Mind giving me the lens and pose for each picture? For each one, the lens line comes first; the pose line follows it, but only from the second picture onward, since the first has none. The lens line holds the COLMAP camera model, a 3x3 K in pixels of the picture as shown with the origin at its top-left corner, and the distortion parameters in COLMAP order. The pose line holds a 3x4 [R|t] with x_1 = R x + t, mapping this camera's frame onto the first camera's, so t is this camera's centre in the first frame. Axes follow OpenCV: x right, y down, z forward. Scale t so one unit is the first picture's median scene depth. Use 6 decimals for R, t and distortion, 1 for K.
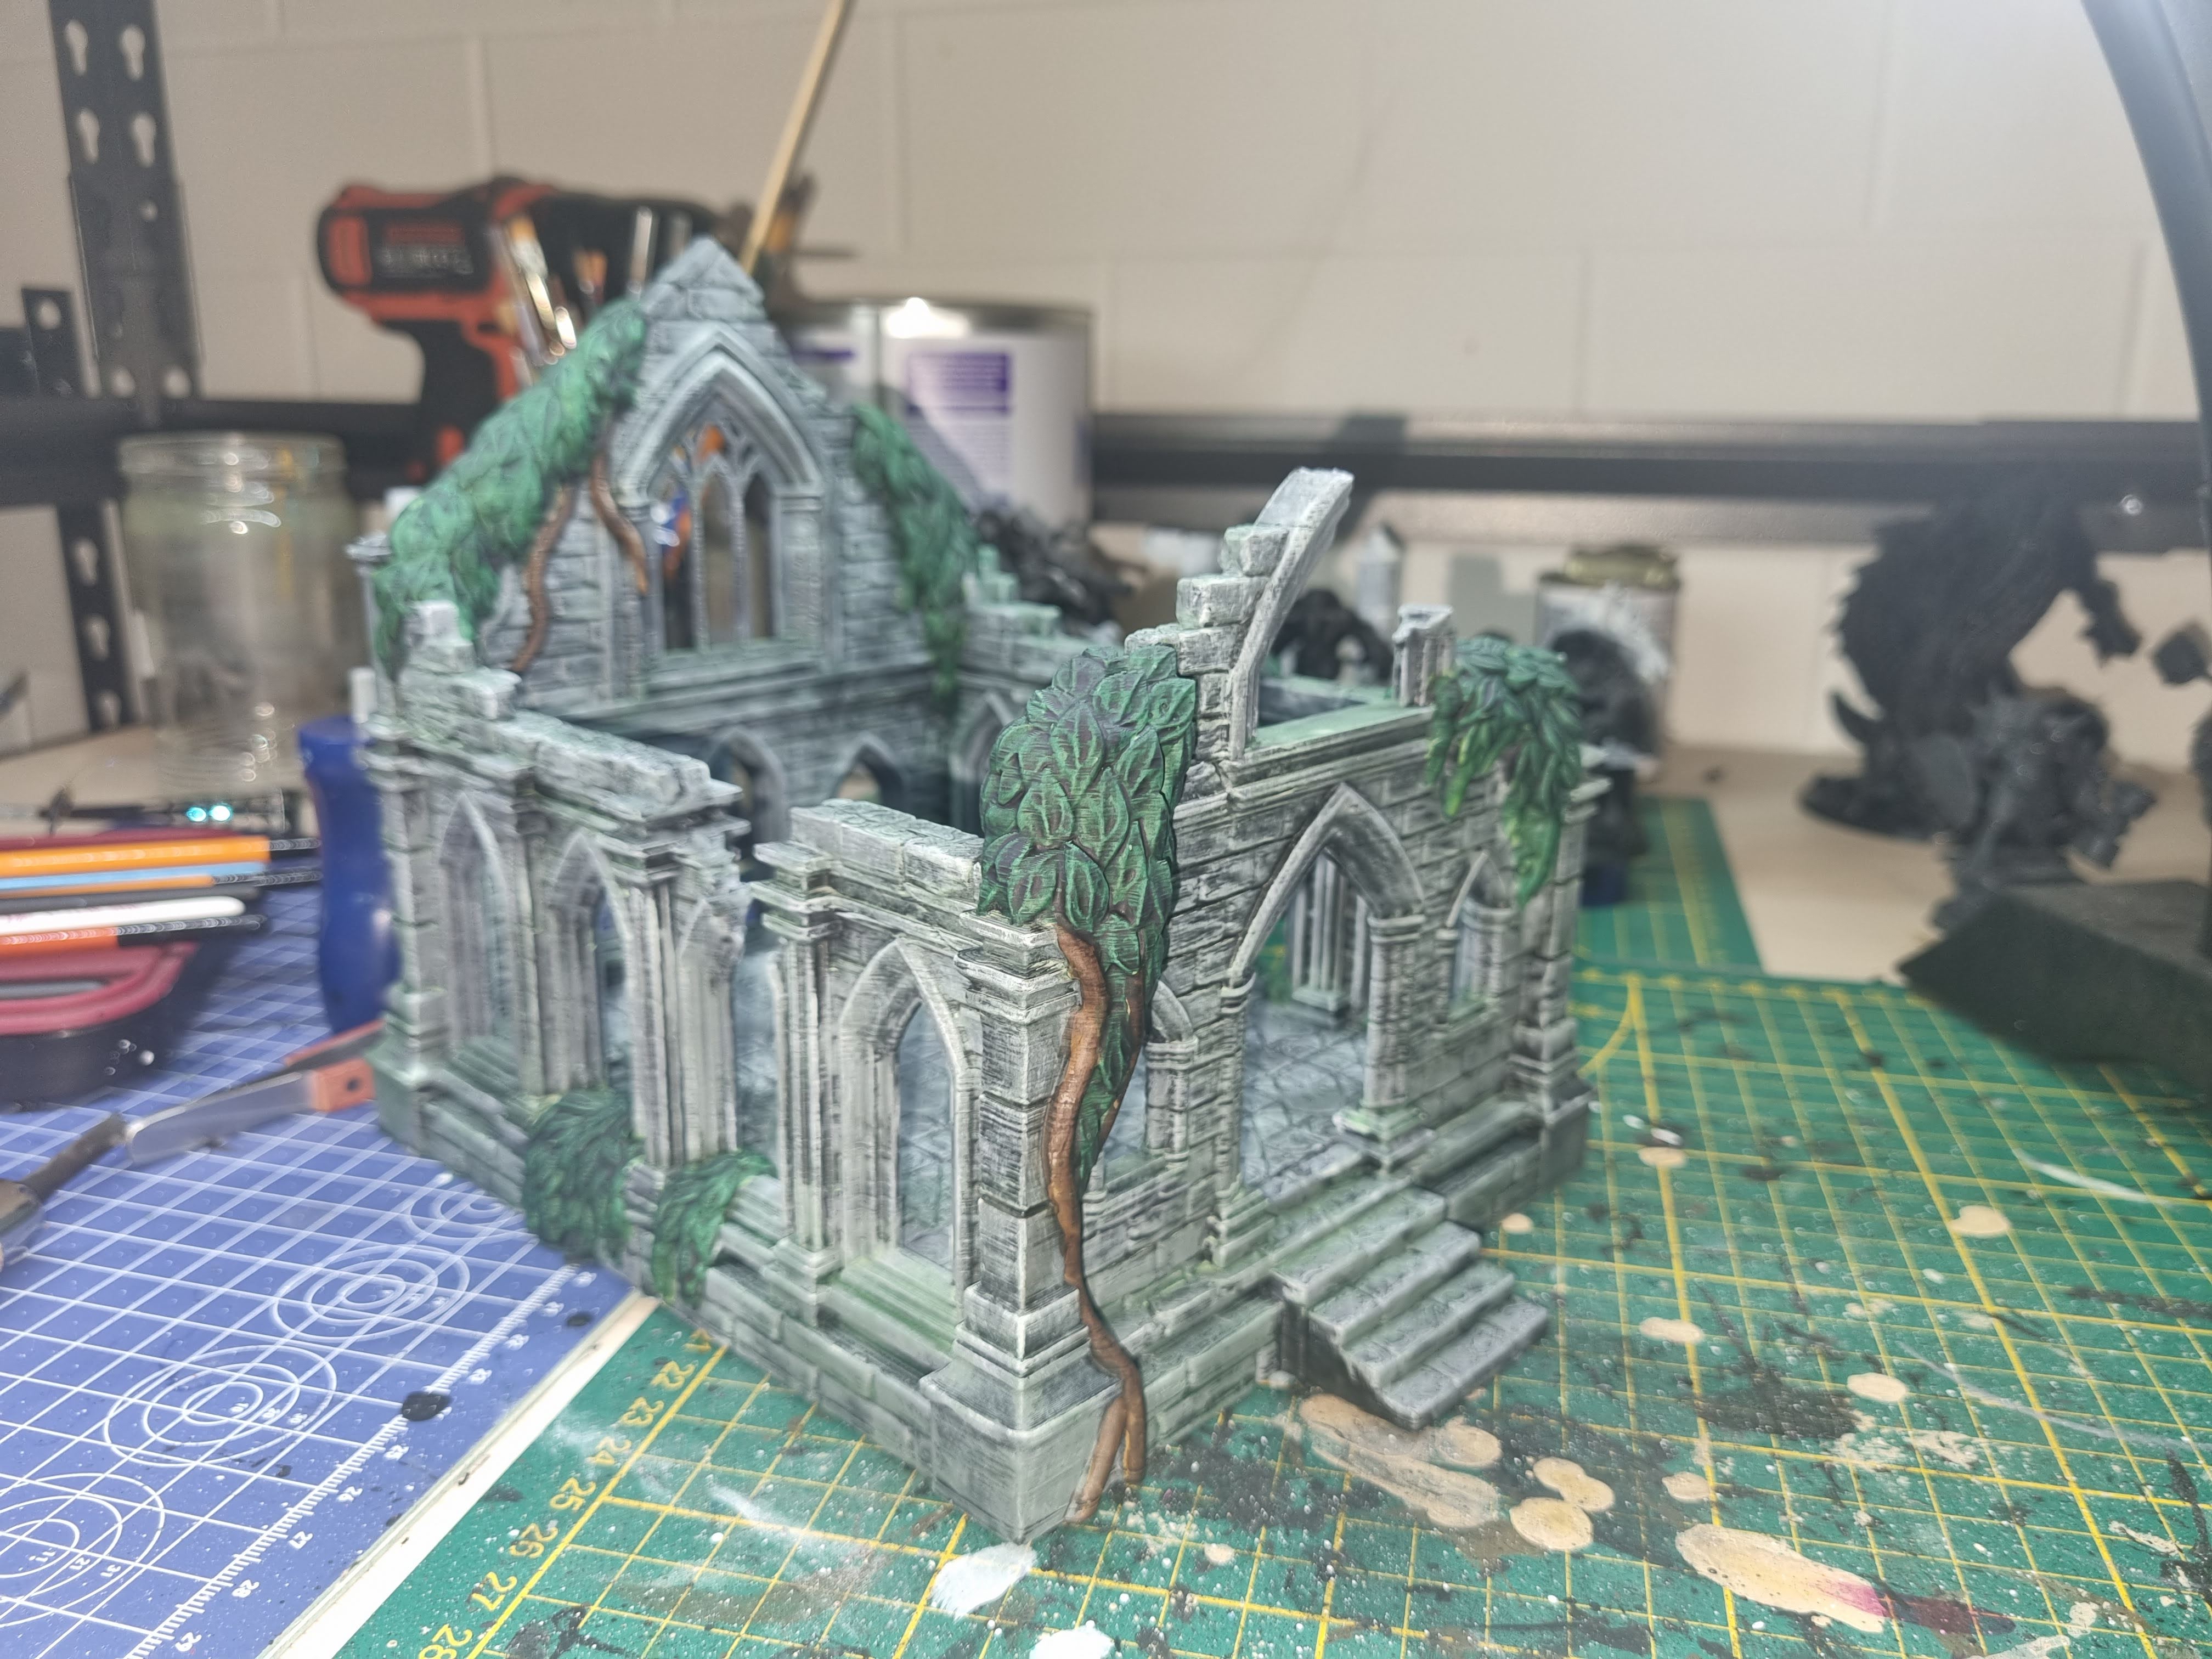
lens RADIAL K [[1665.8, 0, 1111.5], [0, 1665.8, 843.5], [0, 0, 1]] dist [0.000702, -0.023372]
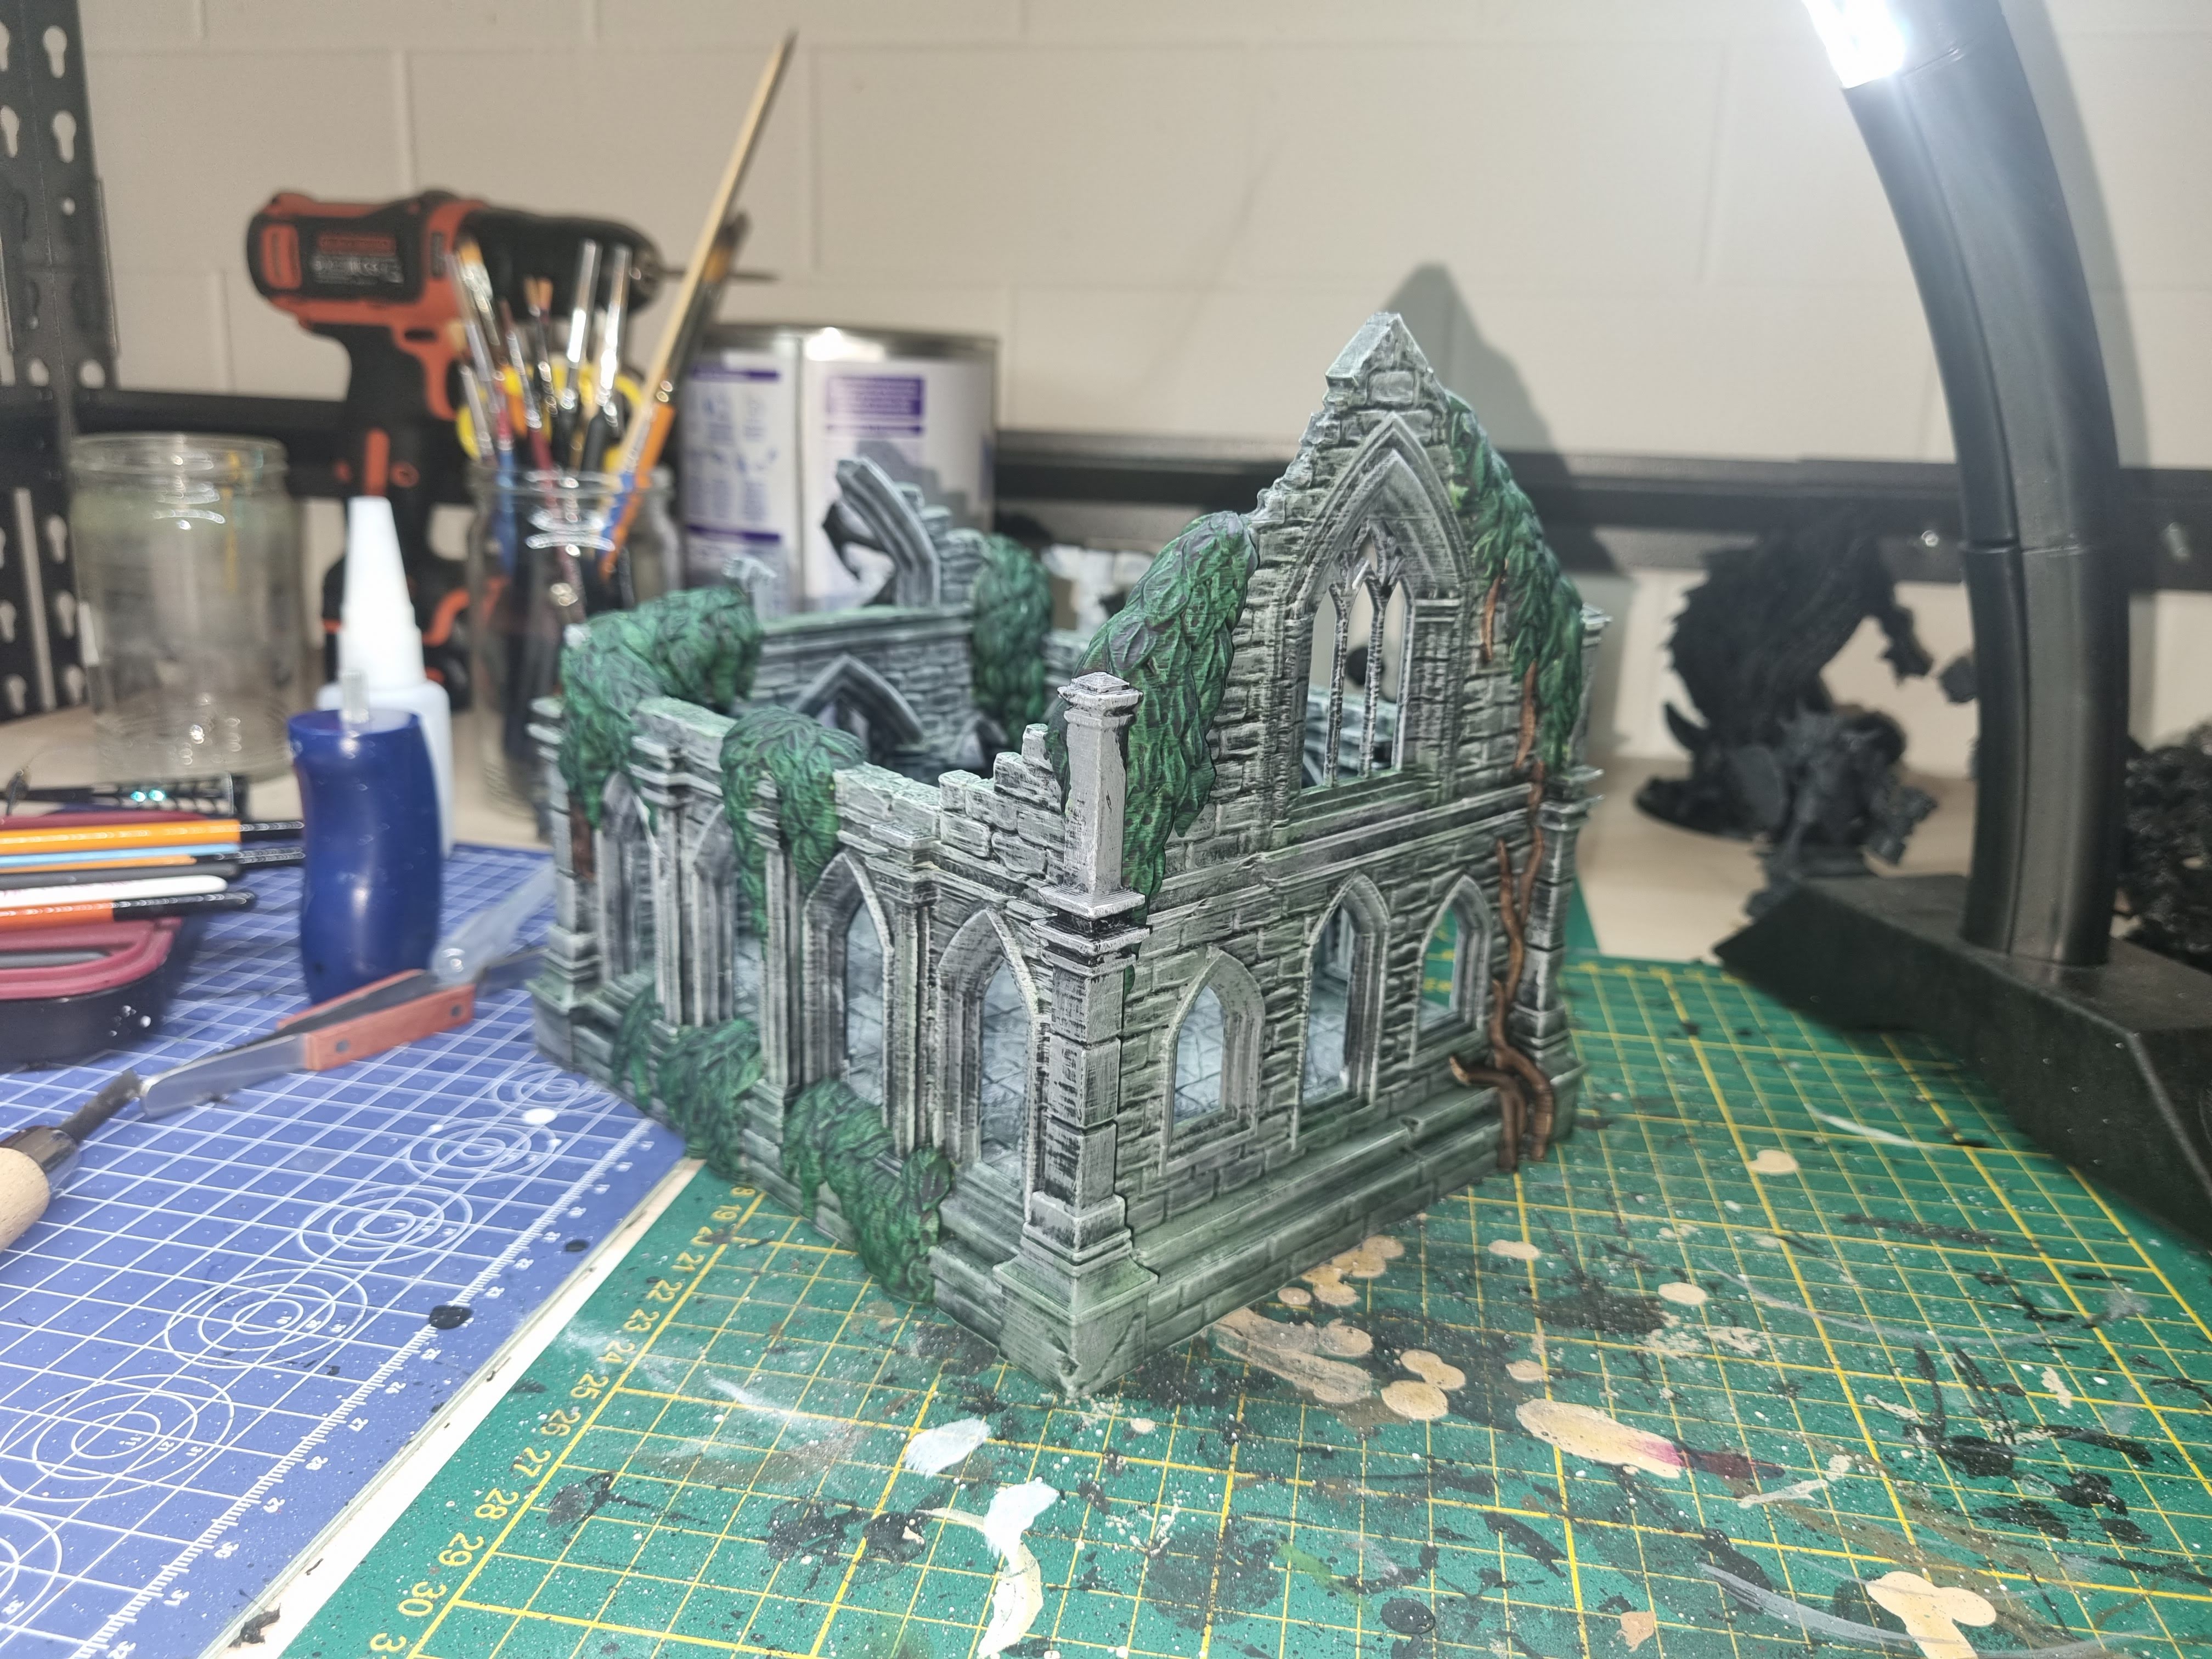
lens RADIAL K [[1665.8, 0, 1098.3], [0, 1665.8, 818.3], [0, 0, 1]] dist [0.000702, -0.023372]
pose [[0.997271, 0.010402, 0.073097, -0.044228], [-0.009618, 0.999893, -0.011066, 0.002059], [-0.073204, 0.010332, 0.997263, -0.148613]]
